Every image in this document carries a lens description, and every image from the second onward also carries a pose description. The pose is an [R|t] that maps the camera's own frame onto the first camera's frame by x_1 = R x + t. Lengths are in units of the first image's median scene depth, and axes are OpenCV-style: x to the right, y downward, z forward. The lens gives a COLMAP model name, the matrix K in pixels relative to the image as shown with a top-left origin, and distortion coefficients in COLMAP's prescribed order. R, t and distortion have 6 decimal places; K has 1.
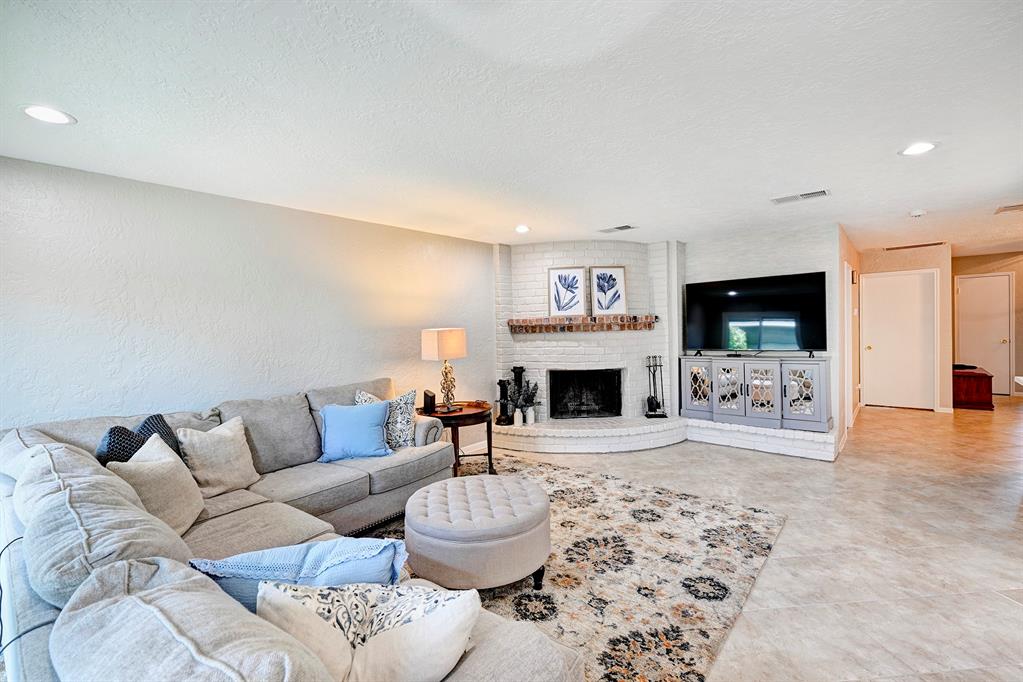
lens RADIAL K [[448.4, 0, 508.4], [0, 448.4, 336.5], [0, 0, 1]] dist [-0.003631, -0.000097]
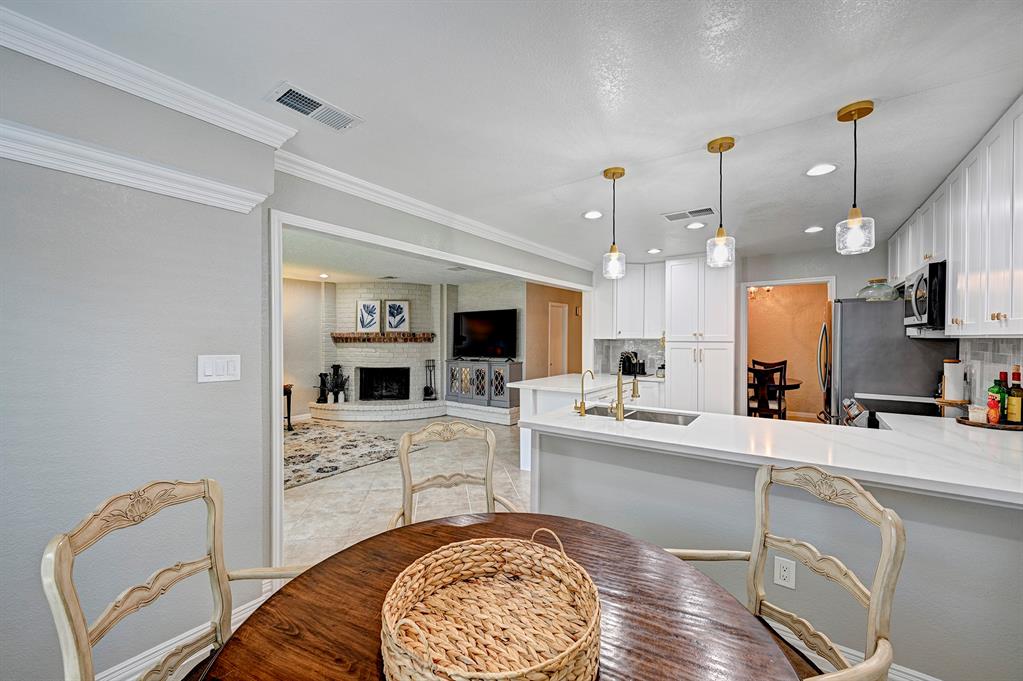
lens RADIAL K [[408.6, 0, 505.5], [0, 408.6, 340.2], [0, 0, 1]] dist [-0.002665, -0.000331]
pose [[0.995932, 0.026753, 0.086045, 0.476229], [-0.025566, 0.999563, -0.014869, -0.008340], [-0.086405, 0.012608, 0.996180, -0.412517]]
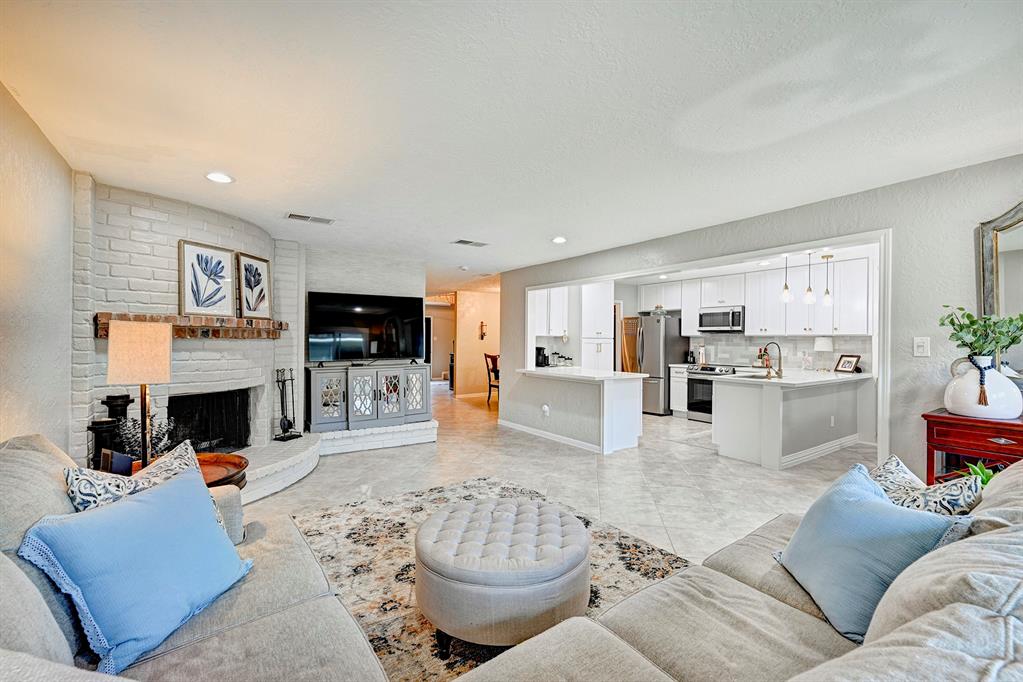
lens RADIAL K [[448.4, 0, 506.4], [0, 448.4, 341.2], [0, 0, 1]] dist [-0.003631, -0.000097]
pose [[0.245417, 0.025360, 0.969086, -0.431622], [0.005984, 0.999599, -0.027674, 0.016939], [-0.969399, 0.012590, 0.245167, 0.381700]]
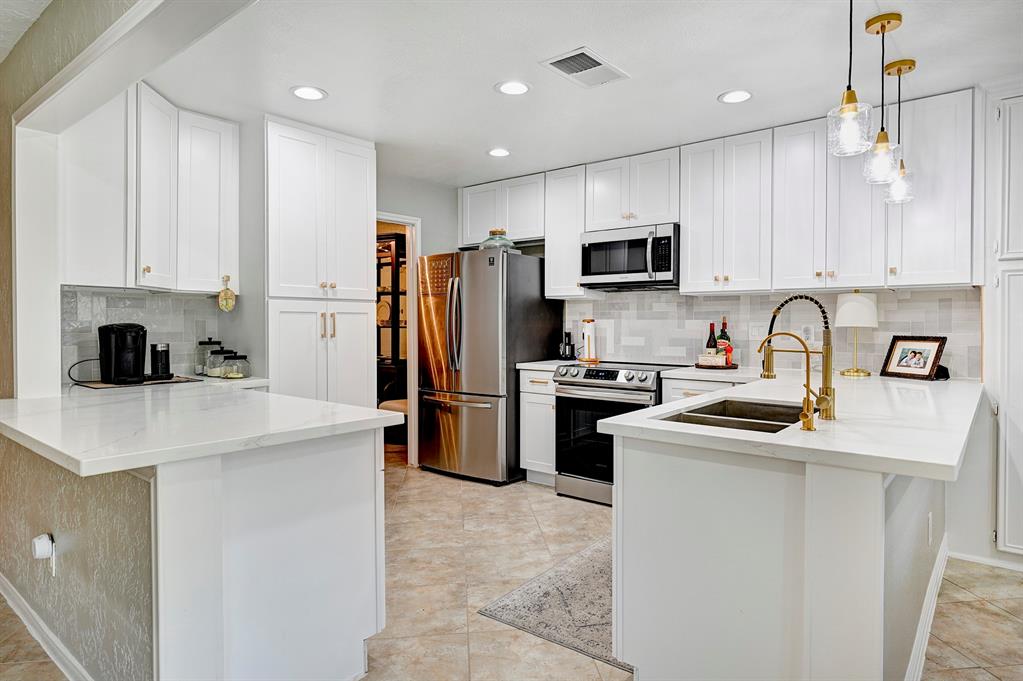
lens RADIAL K [[602.0, 0, 520.8], [0, 602.0, 331.7], [0, 0, 1]] dist [-0.004023, 0.000465]
pose [[-0.040396, 0.009296, 0.999141, 0.282242], [0.020465, 0.999755, -0.008474, 0.018223], [-0.998974, 0.020105, -0.040576, 0.253782]]
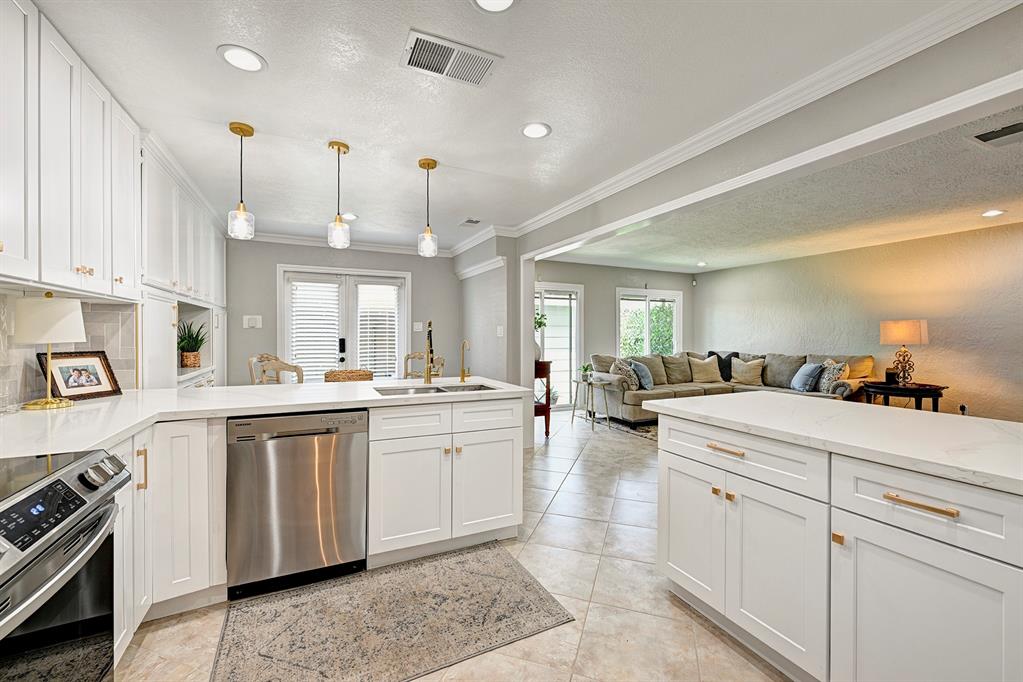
lens RADIAL K [[408.6, 0, 516.0], [0, 408.6, 338.3], [0, 0, 1]] dist [-0.002665, -0.000331]
pose [[-0.381025, 0.040412, -0.923681, 1.058608], [-0.005134, 0.998936, 0.045823, -0.011546], [0.924551, 0.022202, -0.380412, 0.348400]]
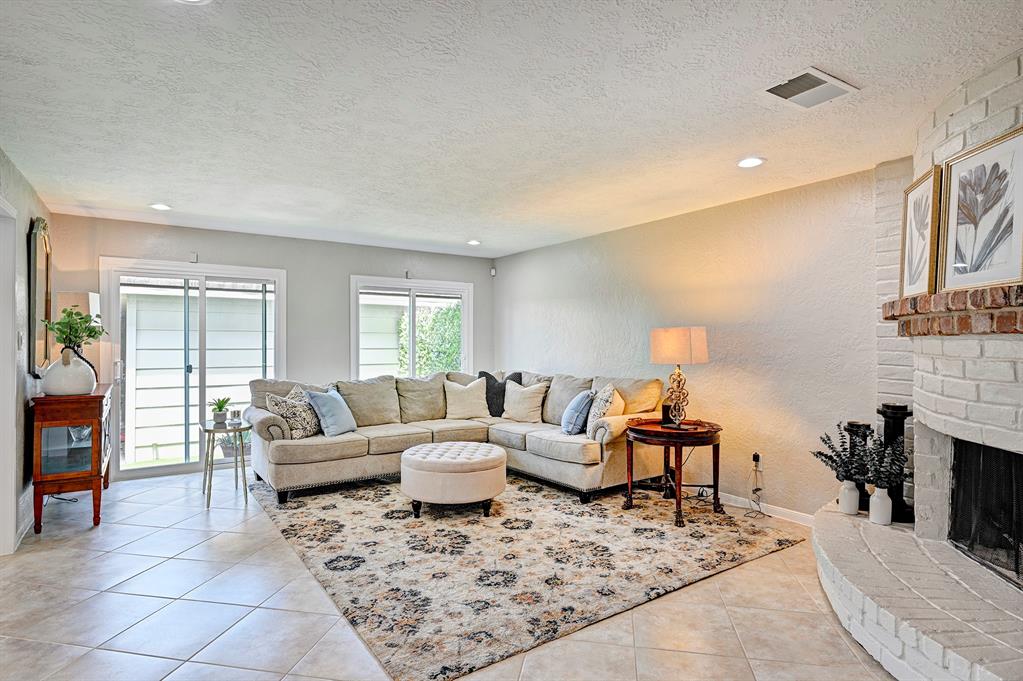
lens RADIAL K [[527.0, 0, 505.5], [0, 527.0, 340.4], [0, 0, 1]] dist [-0.002784, -0.000707]
pose [[-0.253481, 0.026577, -0.966975, 0.704877], [-0.011621, 0.999467, 0.030516, -0.015632], [0.967270, 0.018972, -0.253037, 0.757404]]
